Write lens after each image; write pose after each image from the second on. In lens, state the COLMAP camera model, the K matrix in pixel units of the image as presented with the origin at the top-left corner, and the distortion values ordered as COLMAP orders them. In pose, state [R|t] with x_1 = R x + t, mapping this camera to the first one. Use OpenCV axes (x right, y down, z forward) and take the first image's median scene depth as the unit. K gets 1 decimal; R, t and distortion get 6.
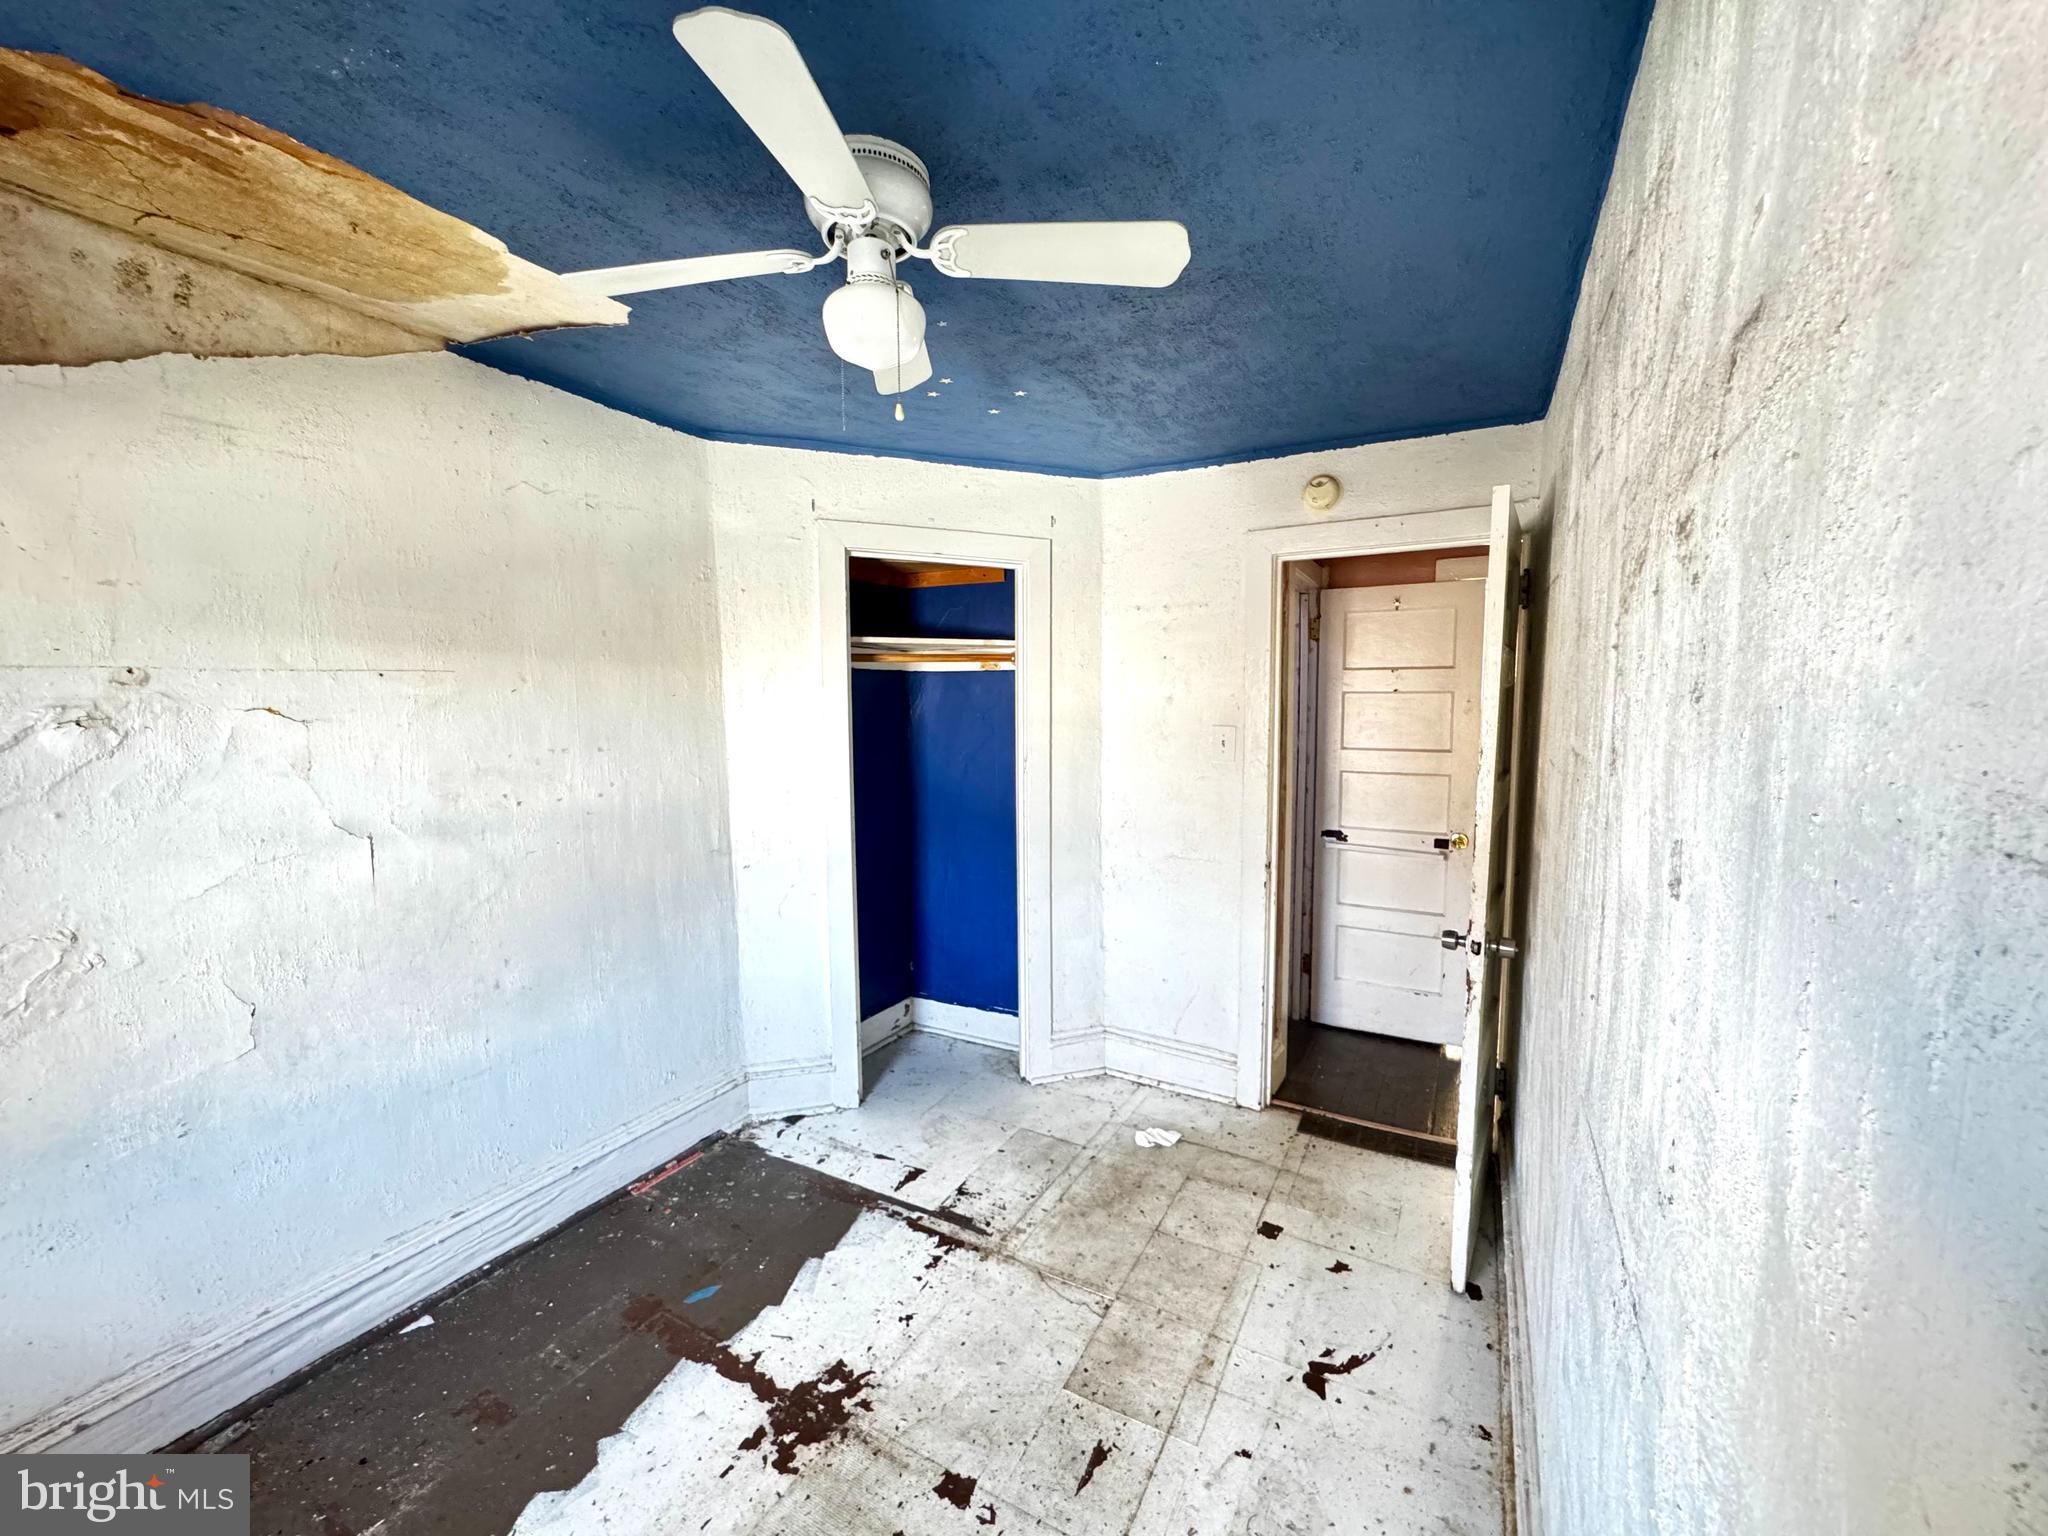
lens RADIAL K [[819.0, 0, 1026.6], [0, 819.0, 768.9], [0, 0, 1]] dist [-0.004123, 0.000679]
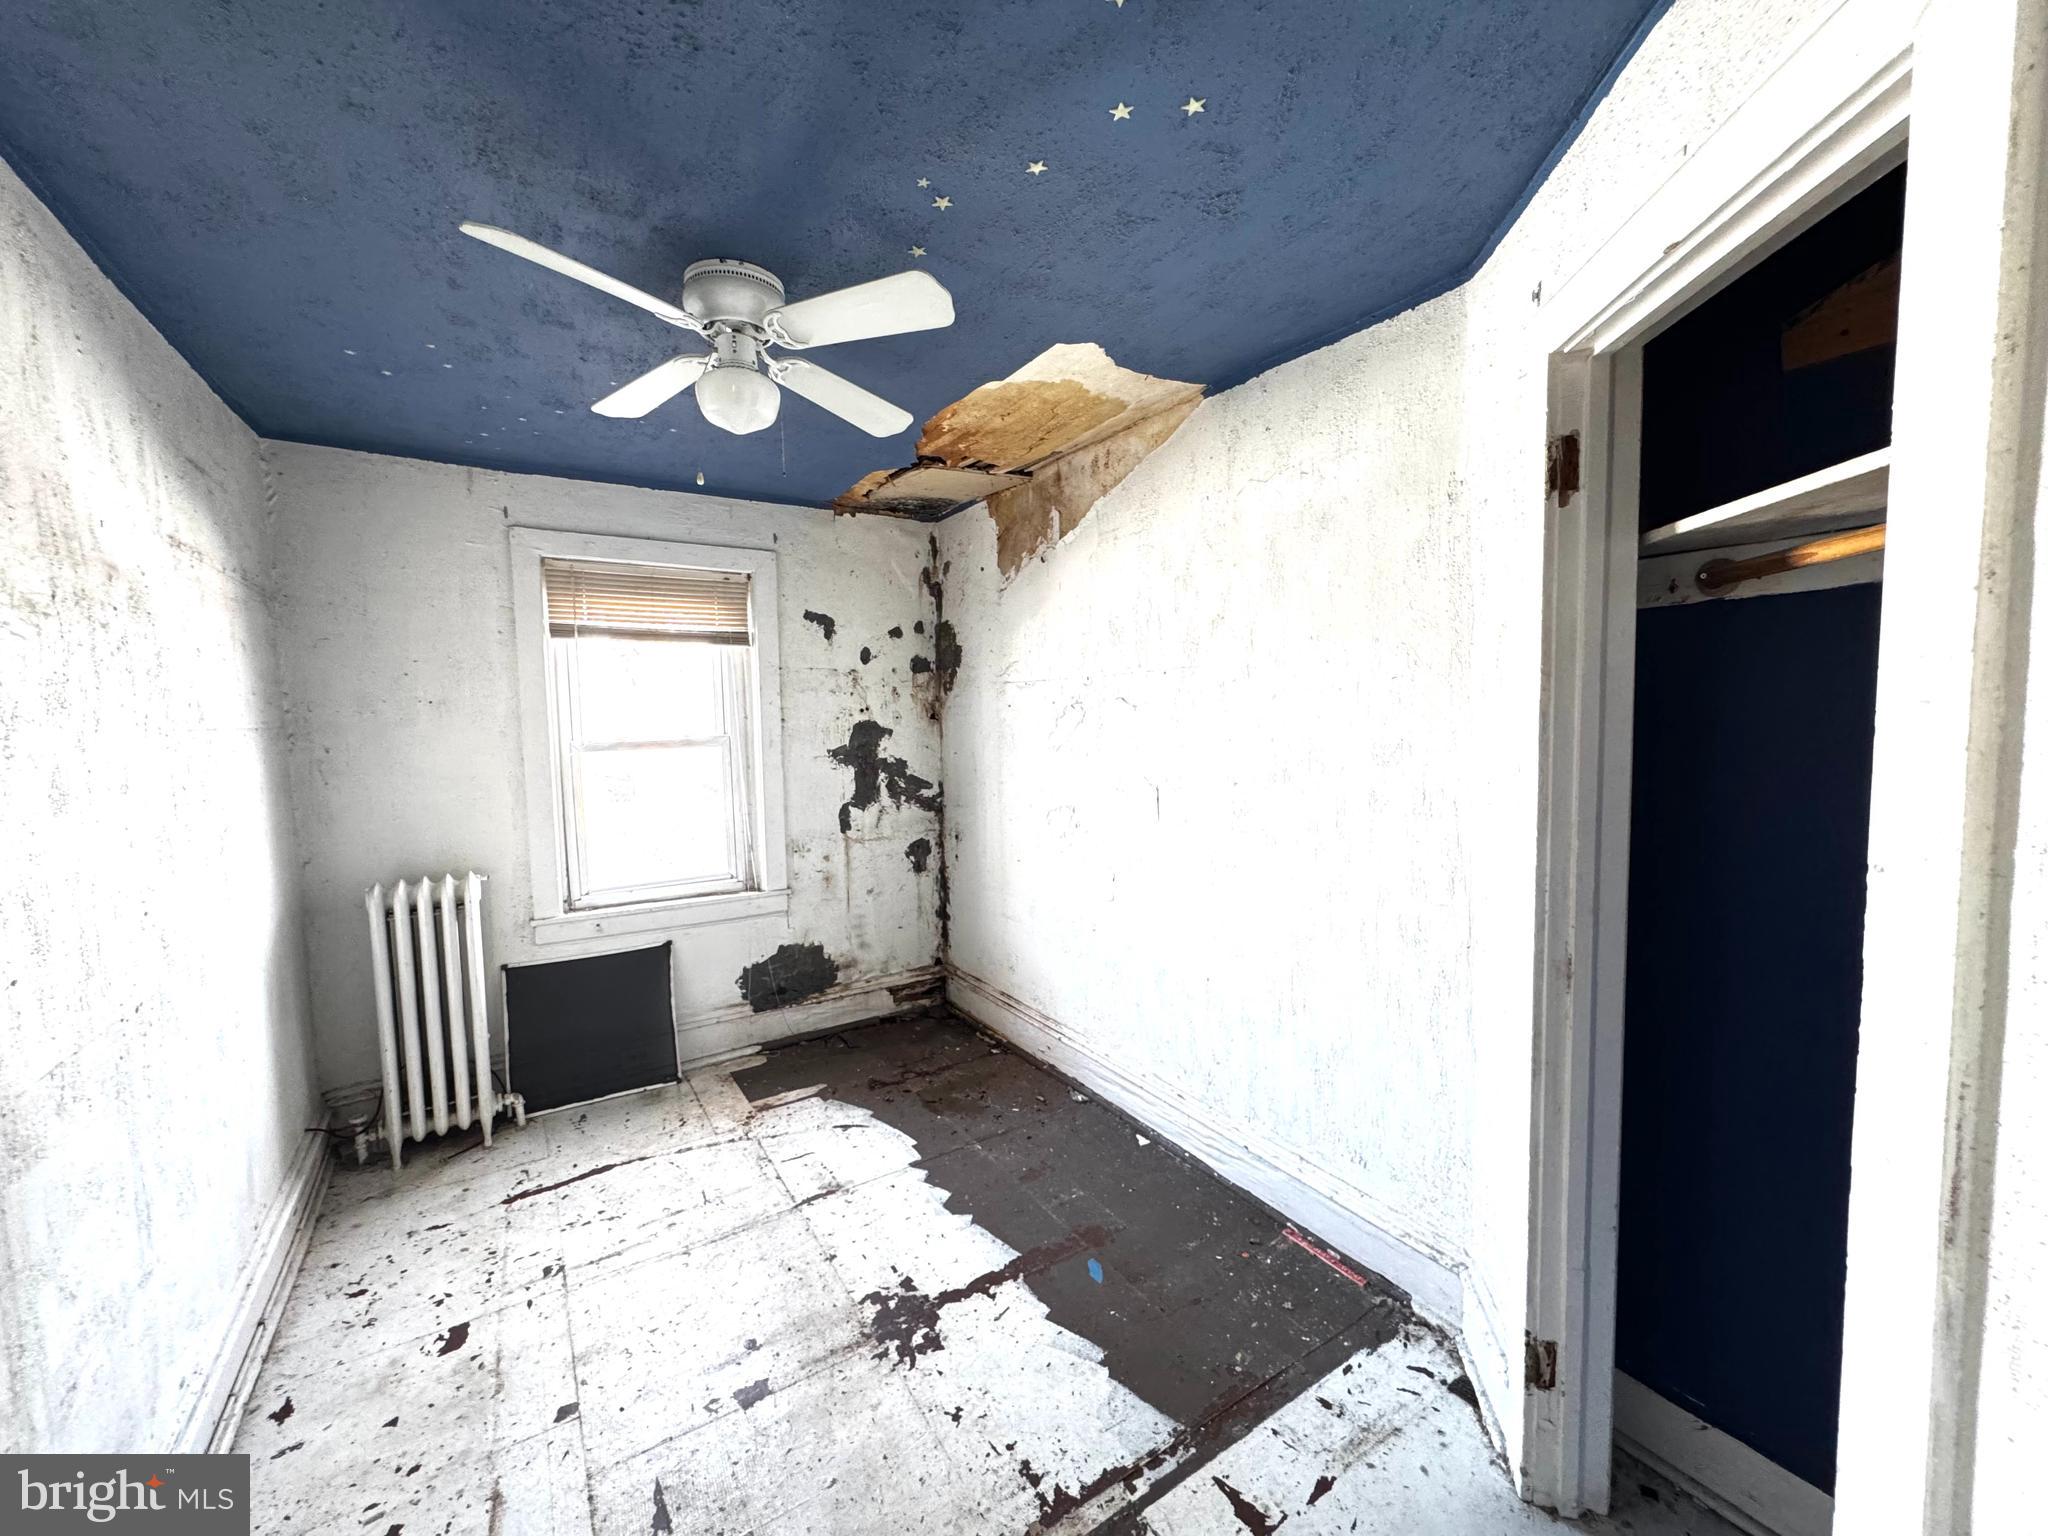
lens RADIAL K [[819.0, 0, 1027.9], [0, 819.0, 773.1], [0, 0, 1]] dist [-0.004123, 0.000679]
pose [[-0.485418, 0.086699, -0.869973, 0.546225], [-0.053337, 0.990281, 0.128449, -0.117620], [0.872654, 0.108753, -0.476076, 1.516704]]
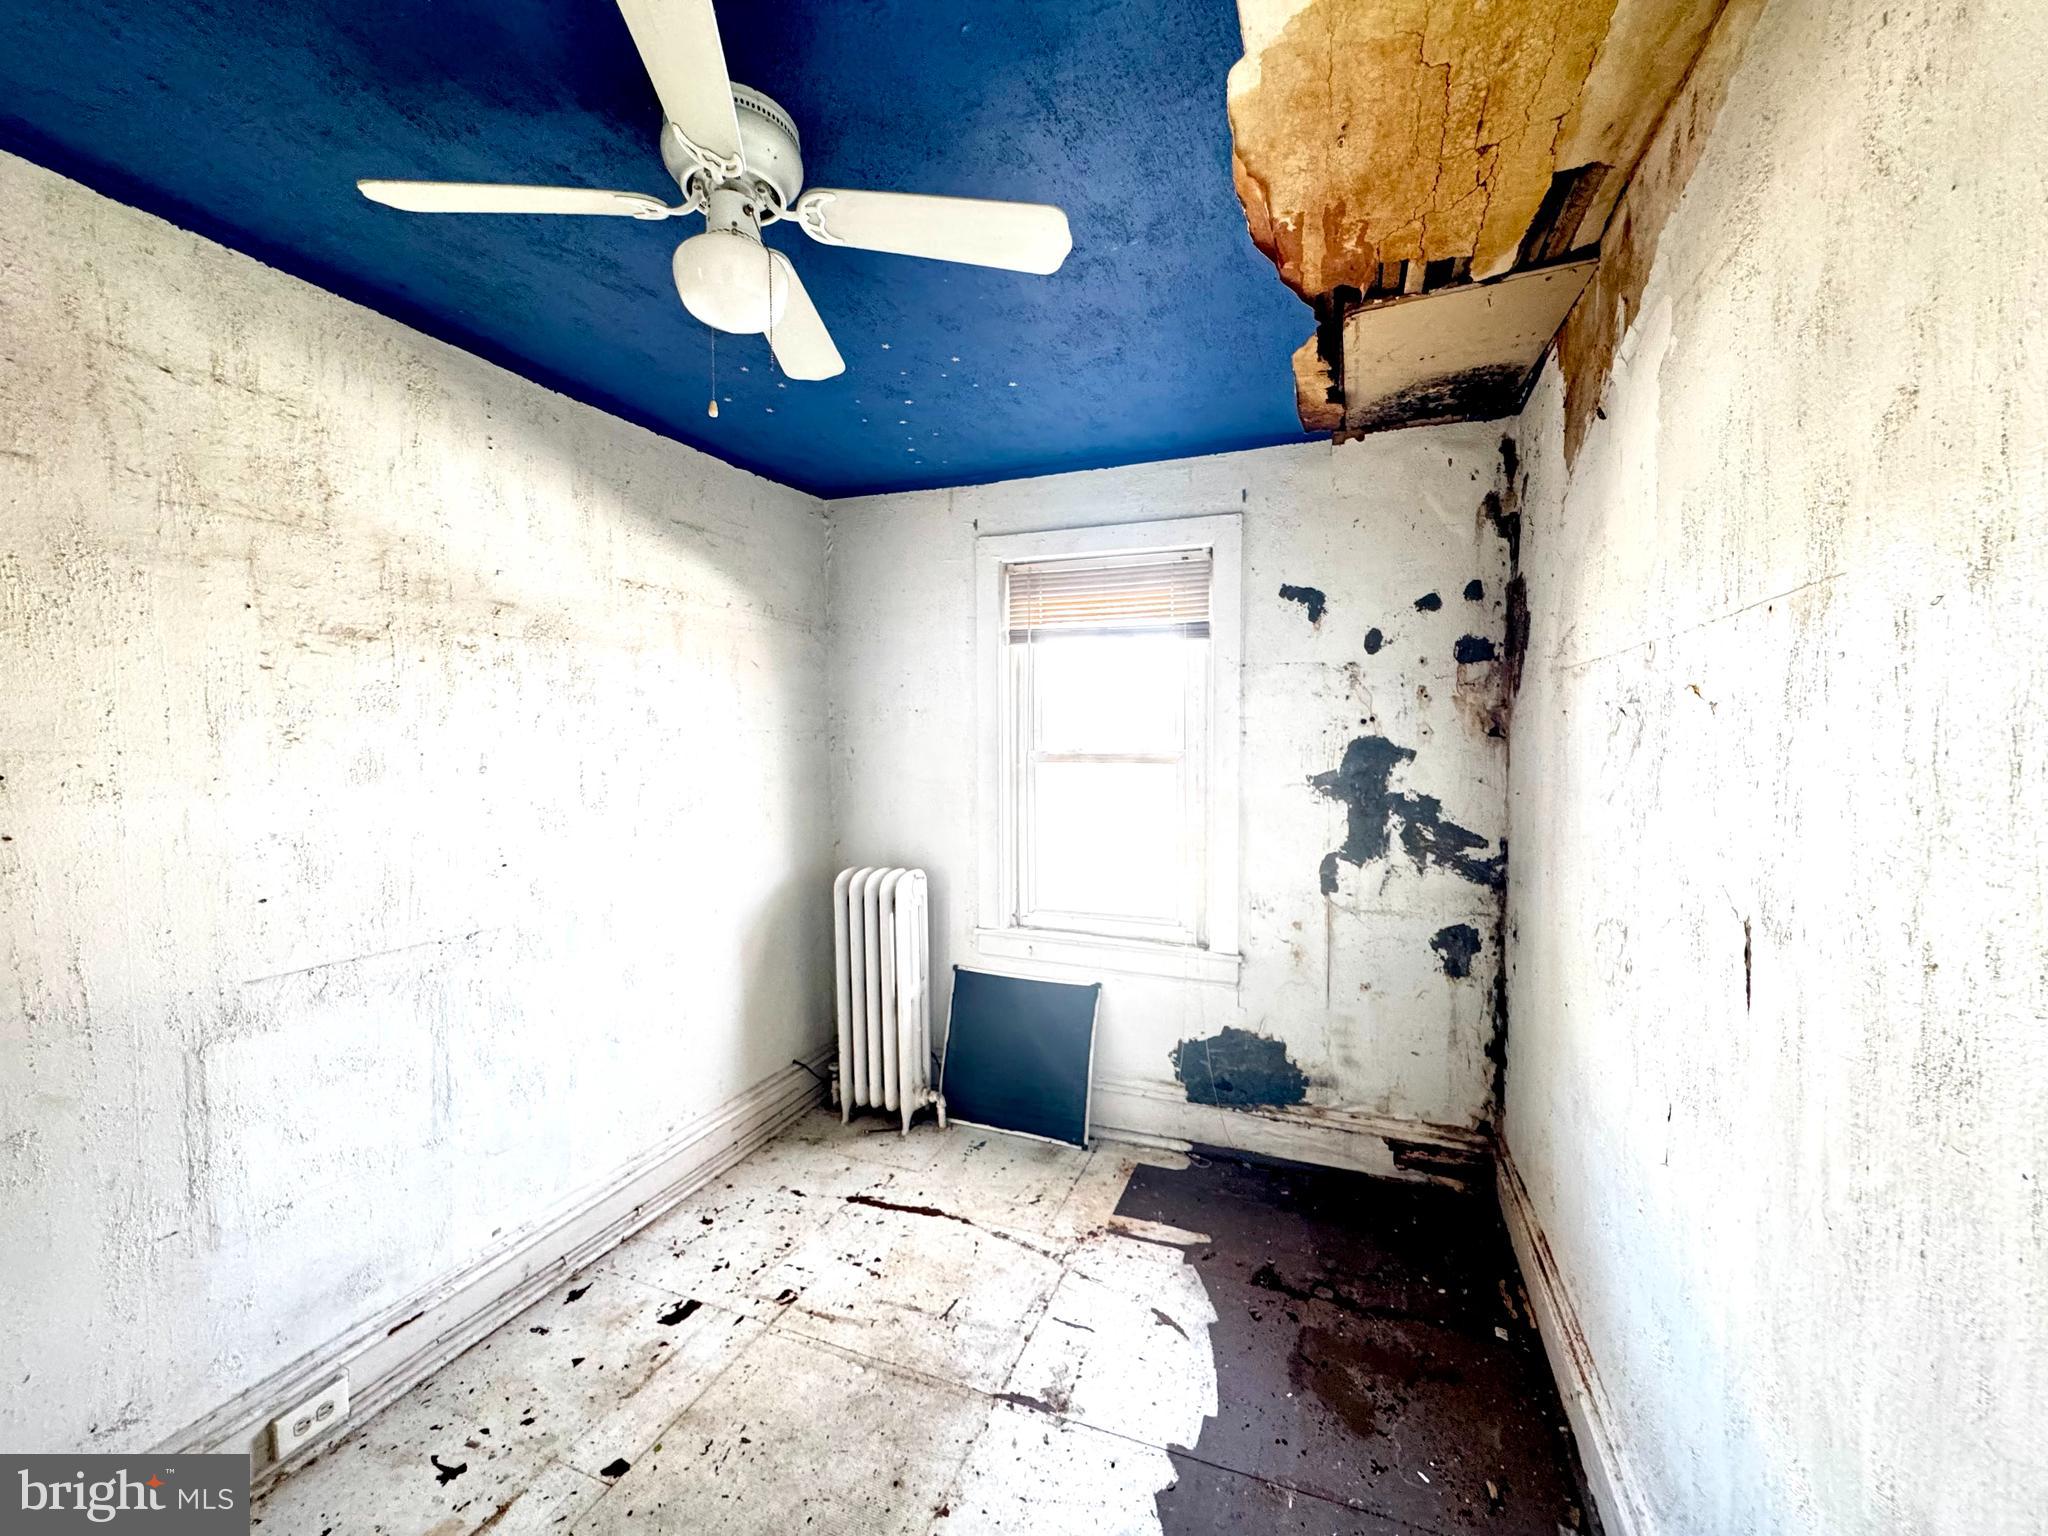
lens RADIAL K [[819.0, 0, 1024.7], [0, 819.0, 770.7], [0, 0, 1]] dist [-0.004123, 0.000679]
pose [[-0.993949, 0.016357, -0.108613, -0.300462], [0.002235, 0.991657, 0.128888, -0.086363], [0.109815, 0.127866, -0.985693, 1.492597]]
